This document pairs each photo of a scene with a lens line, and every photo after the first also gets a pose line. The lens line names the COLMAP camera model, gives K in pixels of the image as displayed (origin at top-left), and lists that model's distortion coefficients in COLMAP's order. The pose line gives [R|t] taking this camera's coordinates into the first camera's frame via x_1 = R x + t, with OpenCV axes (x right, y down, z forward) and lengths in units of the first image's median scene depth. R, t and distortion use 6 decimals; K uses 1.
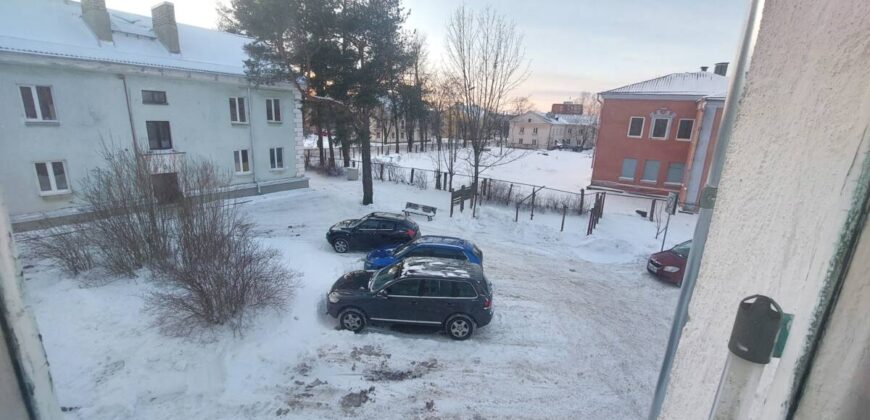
lens RADIAL K [[345.6, 0, 429.4], [0, 345.6, 207.5], [0, 0, 1]] dist [-0.022211, -0.000239]
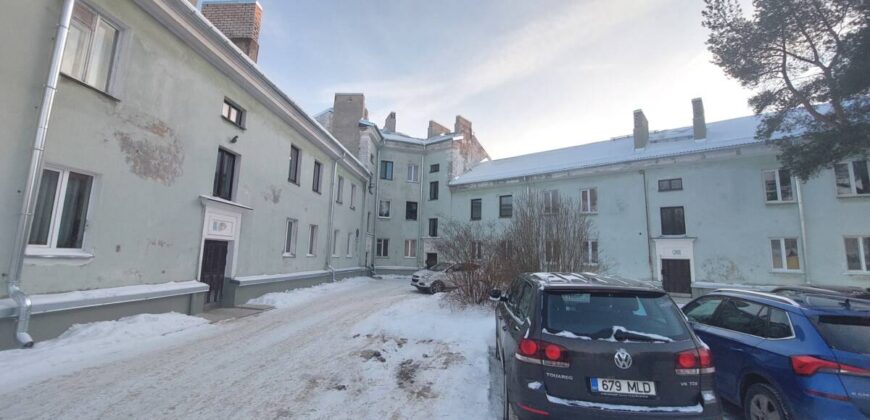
lens RADIAL K [[345.6, 0, 429.4], [0, 345.6, 207.5], [0, 0, 1]] dist [-0.022211, -0.000239]
pose [[-0.096764, -0.182979, -0.978343, 0.289585], [-0.288884, 0.945805, -0.148321, 0.114919], [0.952461, 0.268276, -0.144380, 0.470896]]
